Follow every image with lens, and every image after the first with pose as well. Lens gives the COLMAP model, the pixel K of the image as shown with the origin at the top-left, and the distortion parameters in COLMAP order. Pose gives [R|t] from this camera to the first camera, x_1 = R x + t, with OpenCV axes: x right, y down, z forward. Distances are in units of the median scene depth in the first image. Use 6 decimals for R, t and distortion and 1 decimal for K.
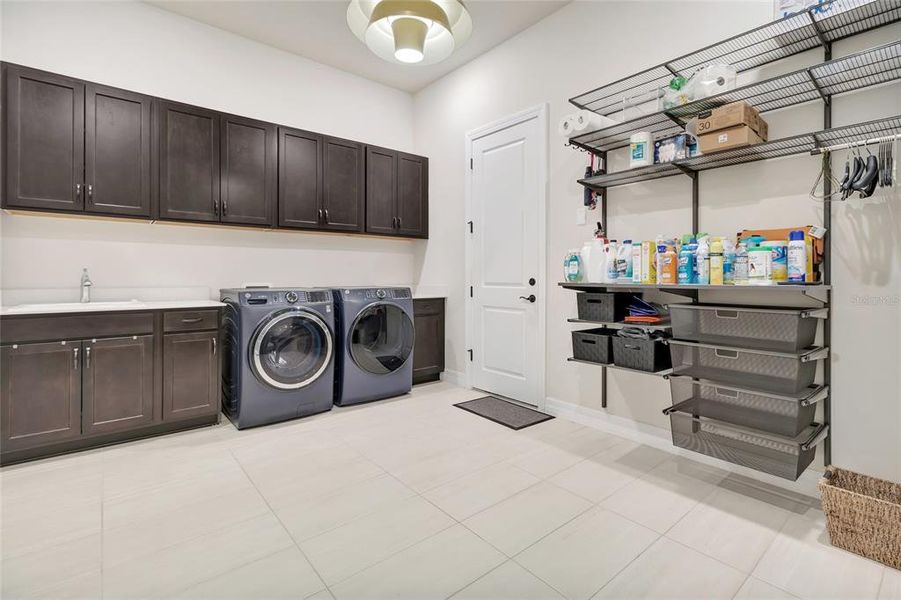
lens RADIAL K [[422.2, 0, 451.9], [0, 422.2, 276.3], [0, 0, 1]] dist [0.004430, 0.000116]
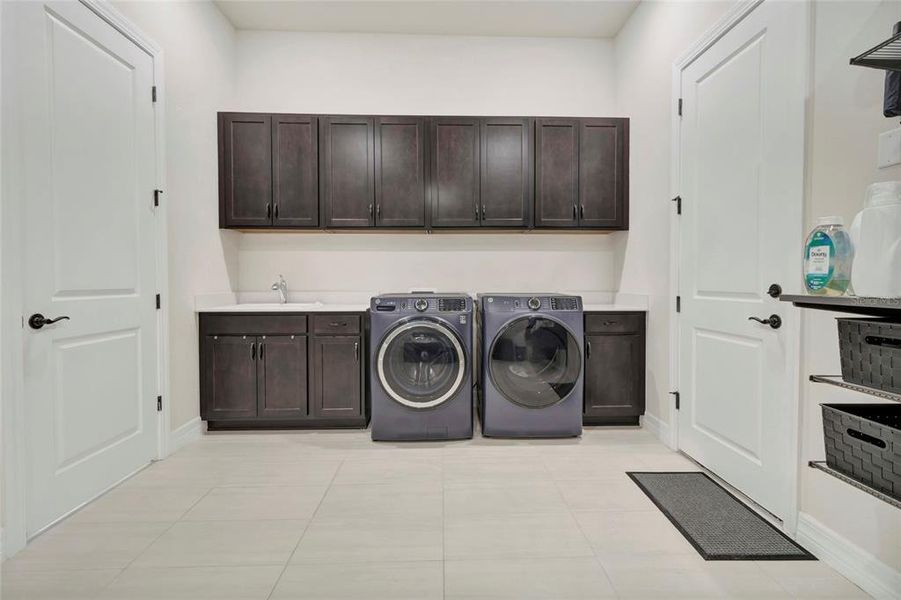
lens RADIAL K [[414.5, 0, 452.6], [0, 414.5, 290.3], [0, 0, 1]] dist [0.006346, 0.000123]
pose [[0.793601, 0.012422, -0.608311, 0.193535], [0.000912, 0.999766, 0.021605, 0.000241], [0.608438, -0.017700, 0.793404, 0.332663]]
